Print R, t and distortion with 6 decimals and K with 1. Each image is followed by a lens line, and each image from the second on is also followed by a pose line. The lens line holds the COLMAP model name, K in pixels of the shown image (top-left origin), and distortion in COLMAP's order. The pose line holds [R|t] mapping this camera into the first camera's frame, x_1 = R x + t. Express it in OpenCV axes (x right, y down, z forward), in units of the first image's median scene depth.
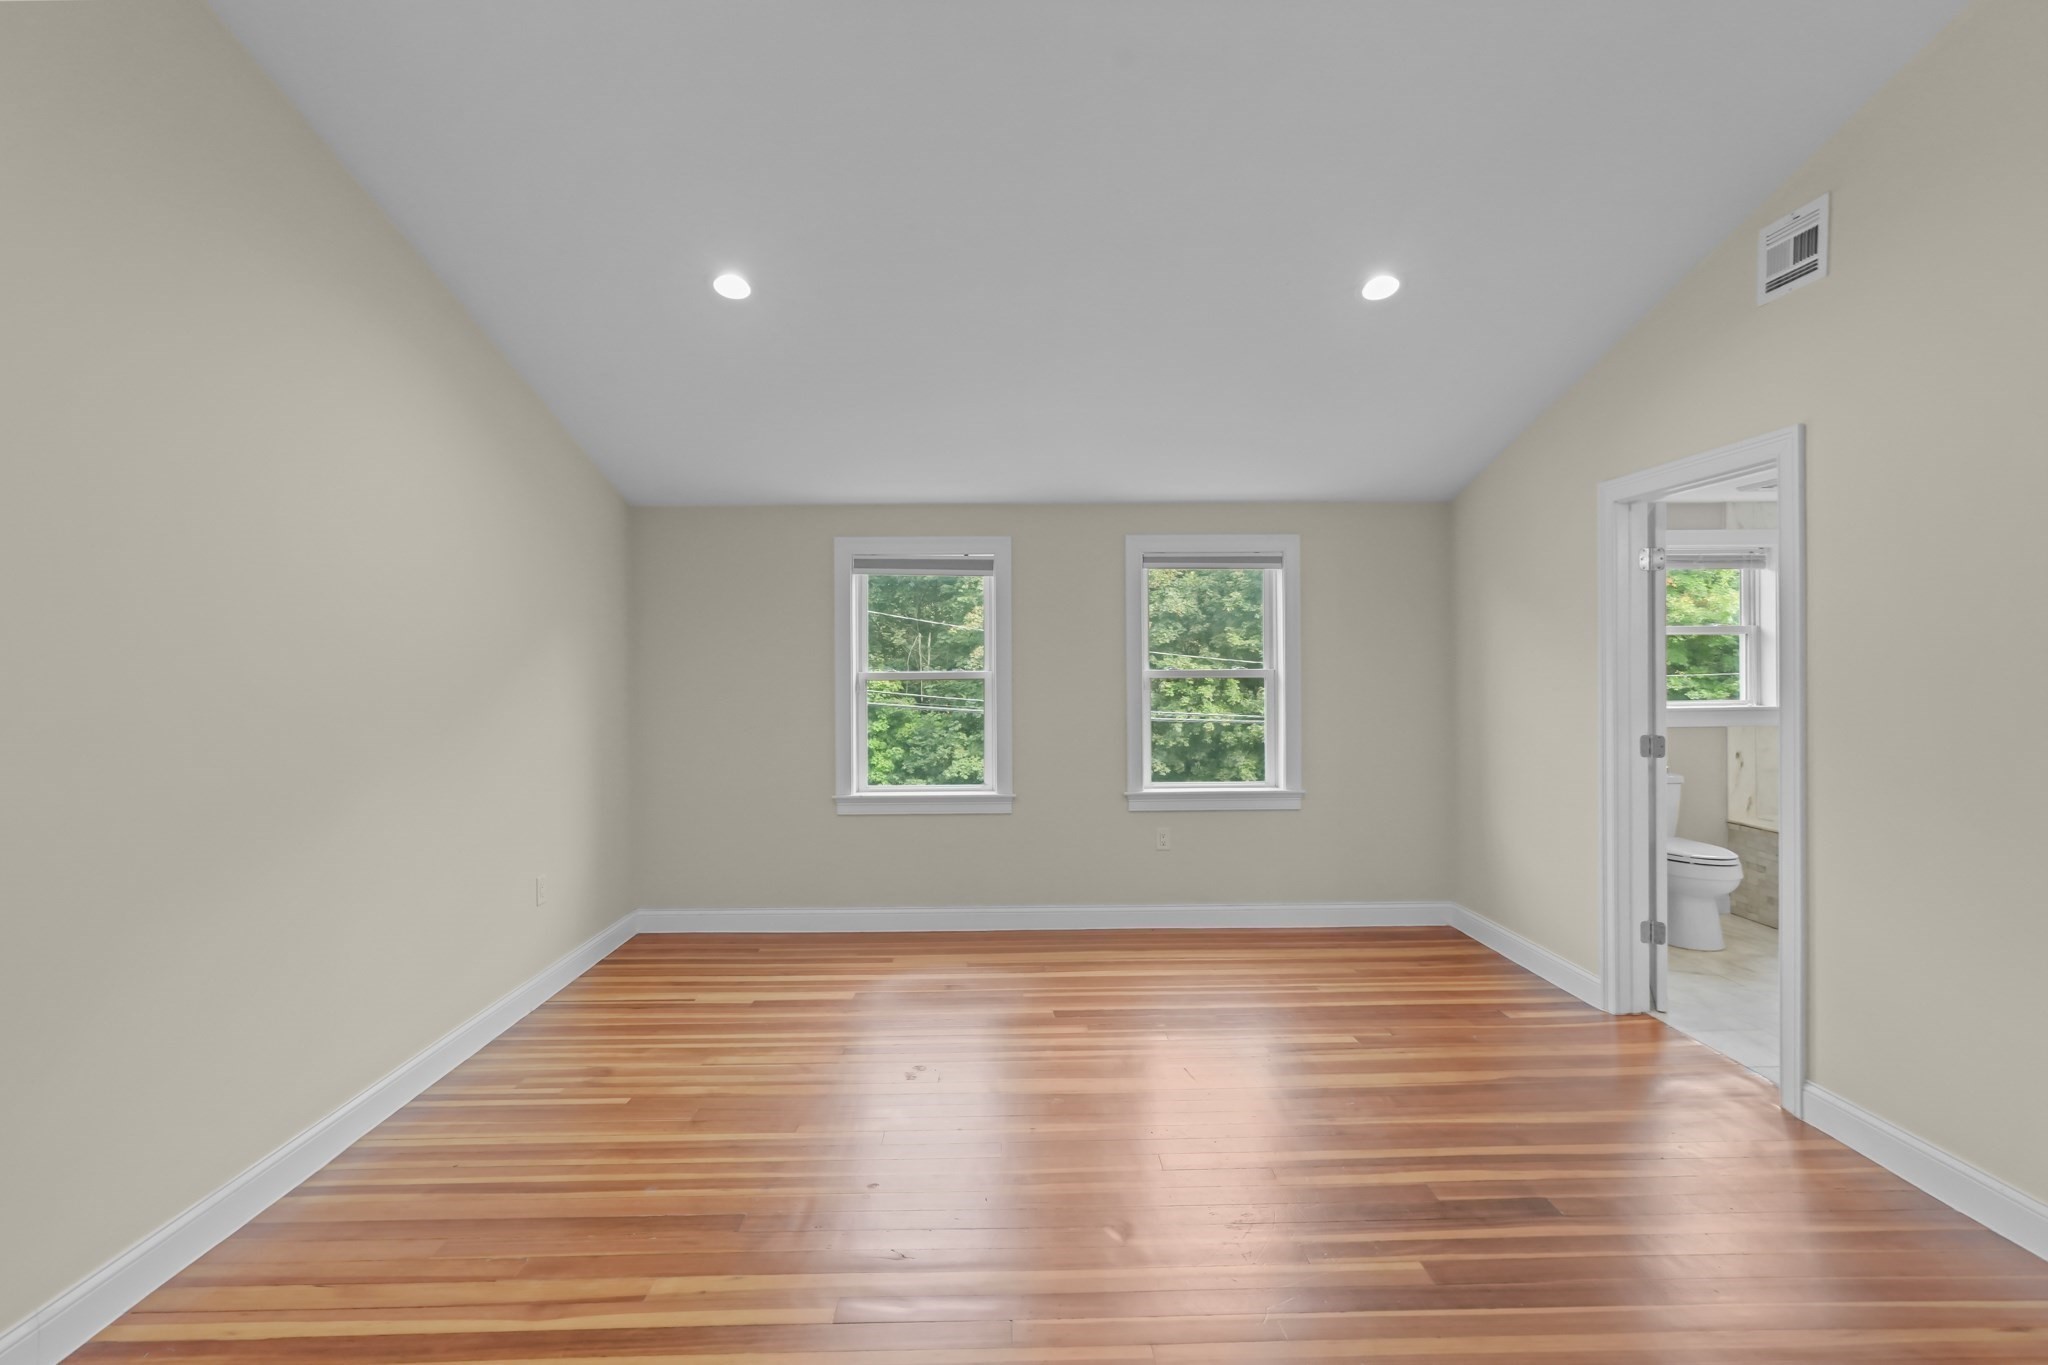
lens RADIAL K [[938.3, 0, 1020.5], [0, 938.3, 665.3], [0, 0, 1]] dist [0.015952, 0.010537]
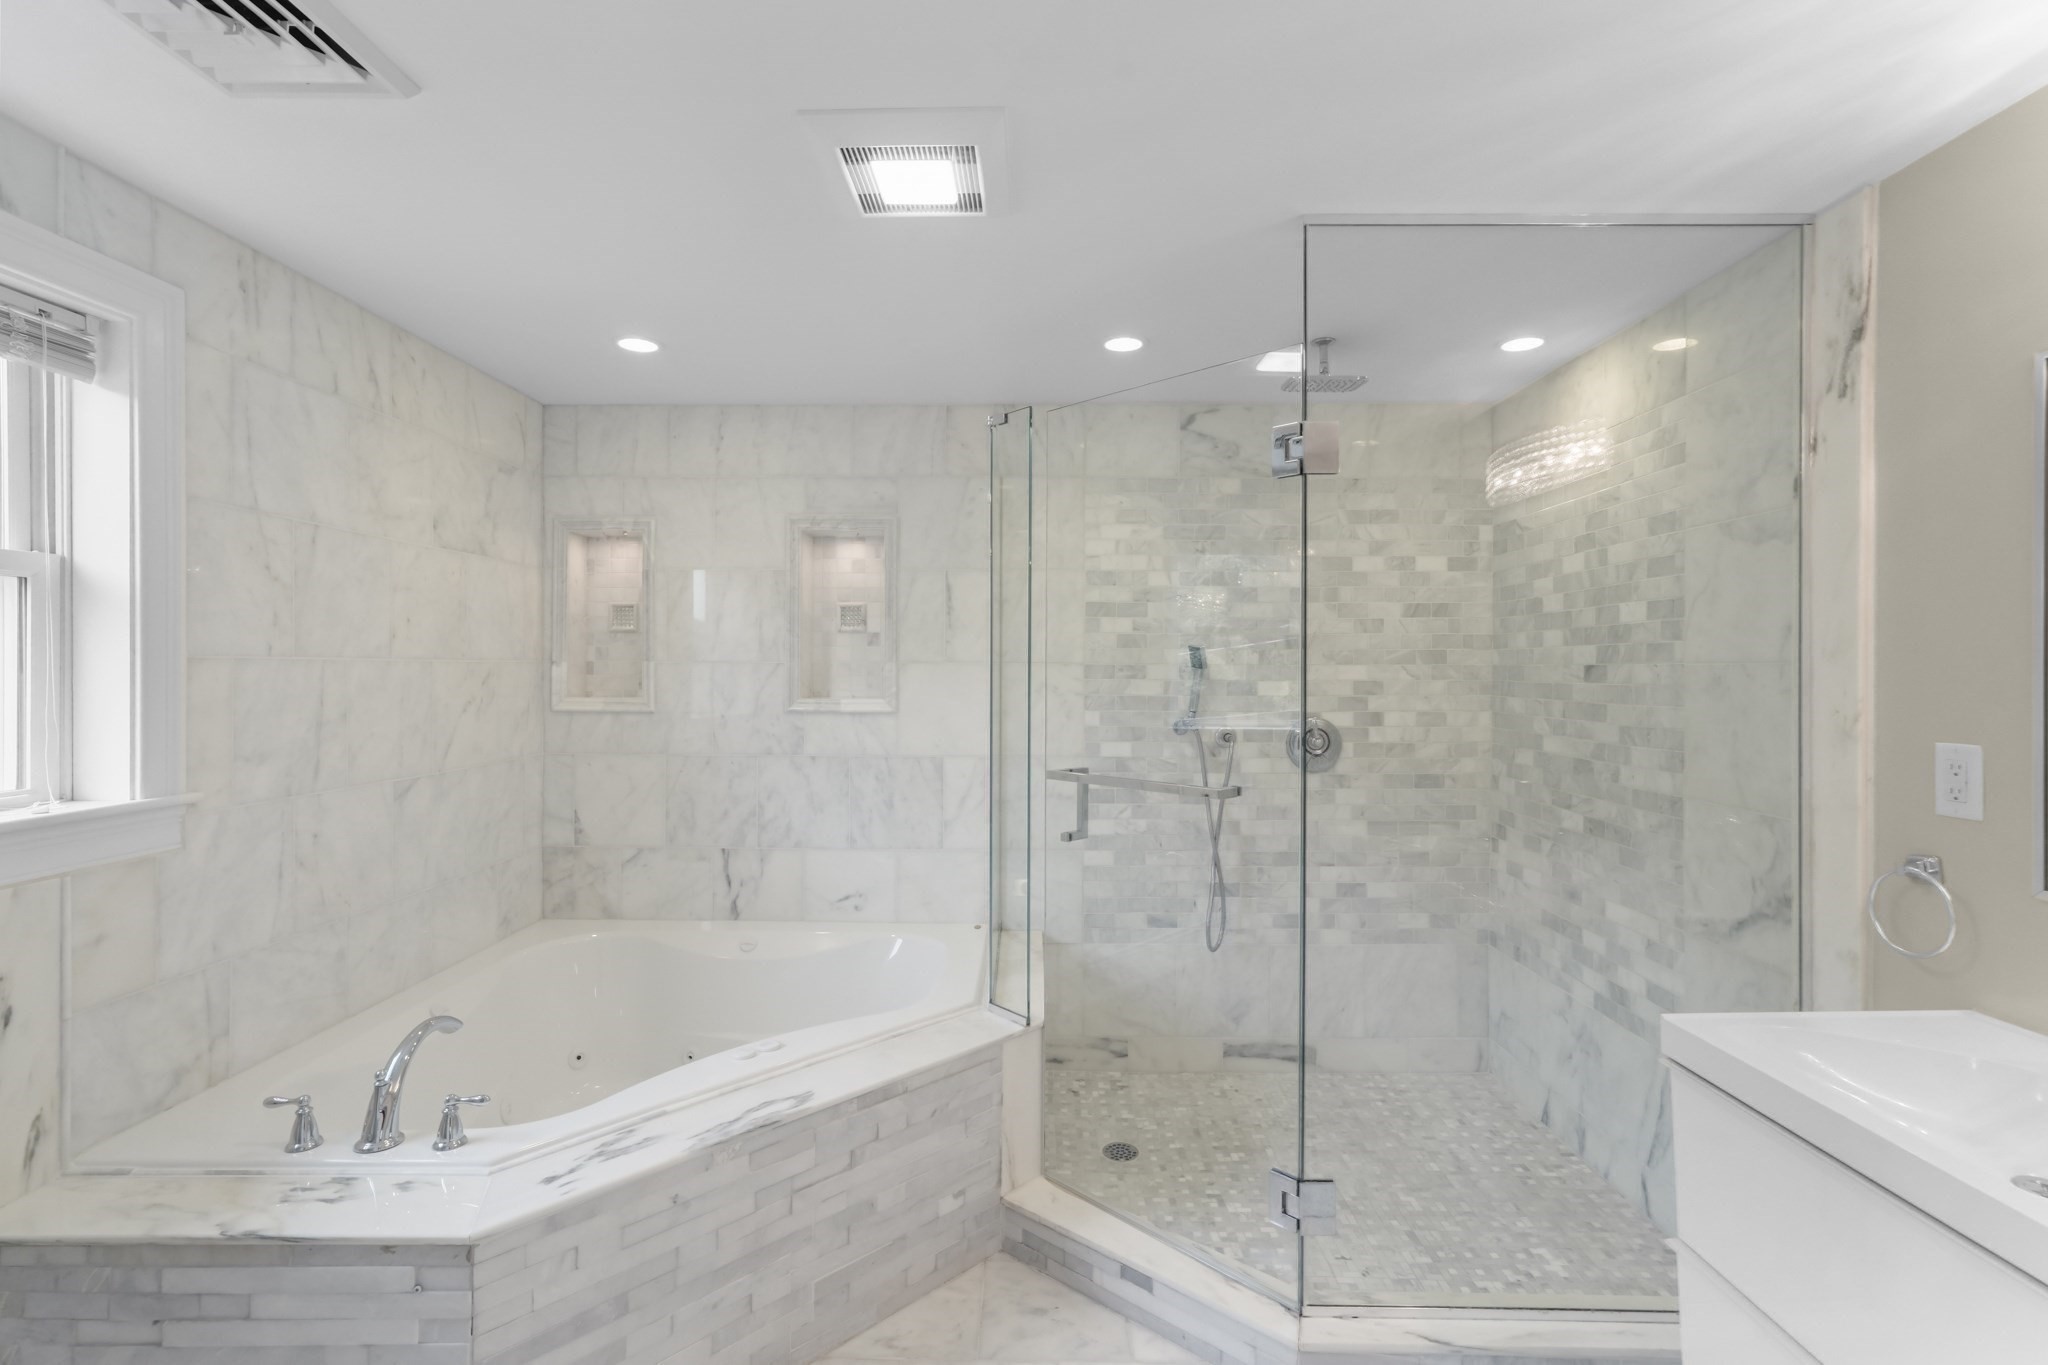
lens RADIAL K [[938.3, 0, 1034.0], [0, 938.3, 683.2], [0, 0, 1]] dist [0.015952, 0.010537]
pose [[0.020482, -0.001525, 0.999789, 0.462305], [-0.009580, 0.999953, 0.001721, -0.002601], [-0.999744, -0.009613, 0.020467, 0.673970]]
